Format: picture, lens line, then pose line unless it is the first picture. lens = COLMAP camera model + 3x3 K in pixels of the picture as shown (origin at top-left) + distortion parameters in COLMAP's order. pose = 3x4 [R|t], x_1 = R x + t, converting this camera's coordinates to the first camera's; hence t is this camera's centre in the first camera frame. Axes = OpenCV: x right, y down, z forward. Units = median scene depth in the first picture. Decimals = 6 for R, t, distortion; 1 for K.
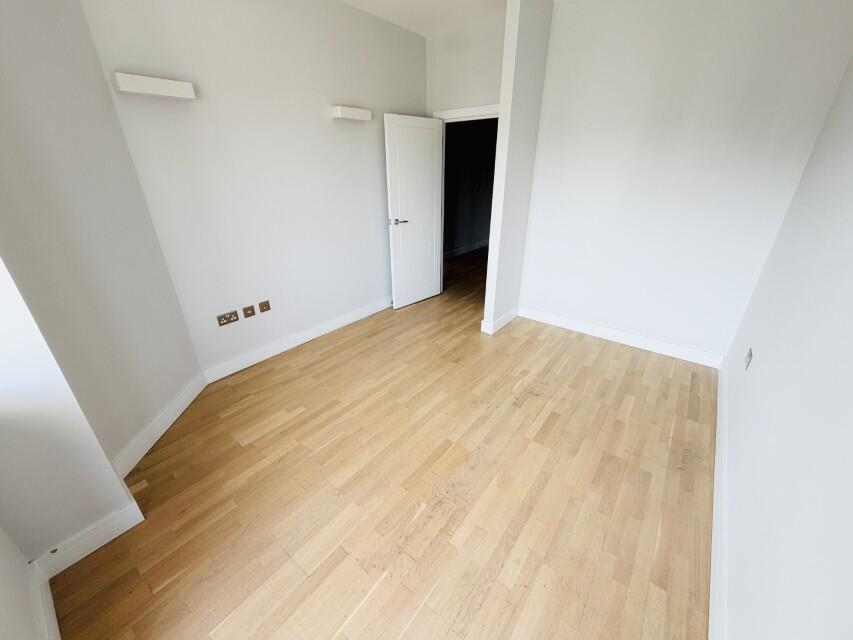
lens RADIAL K [[339.5, 0, 422.4], [0, 339.5, 318.6], [0, 0, 1]] dist [-0.001384, 0.000416]
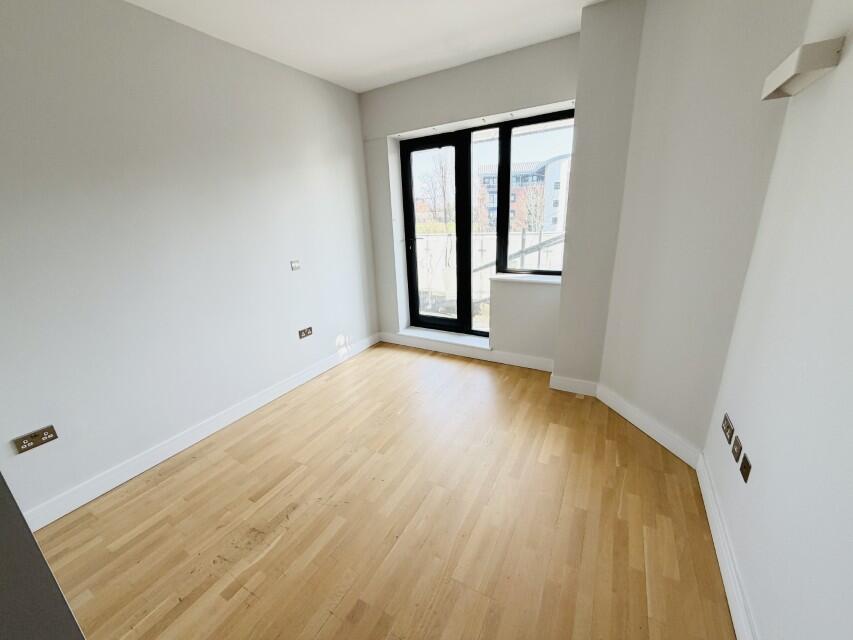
lens RADIAL K [[339.5, 0, 422.4], [0, 339.5, 318.6], [0, 0, 1]] dist [-0.001384, 0.000416]
pose [[-0.987188, 0.095148, -0.128088, 0.045900], [-0.014020, 0.747927, 0.663633, -0.687017], [0.158943, 0.656927, -0.737010, 1.532611]]
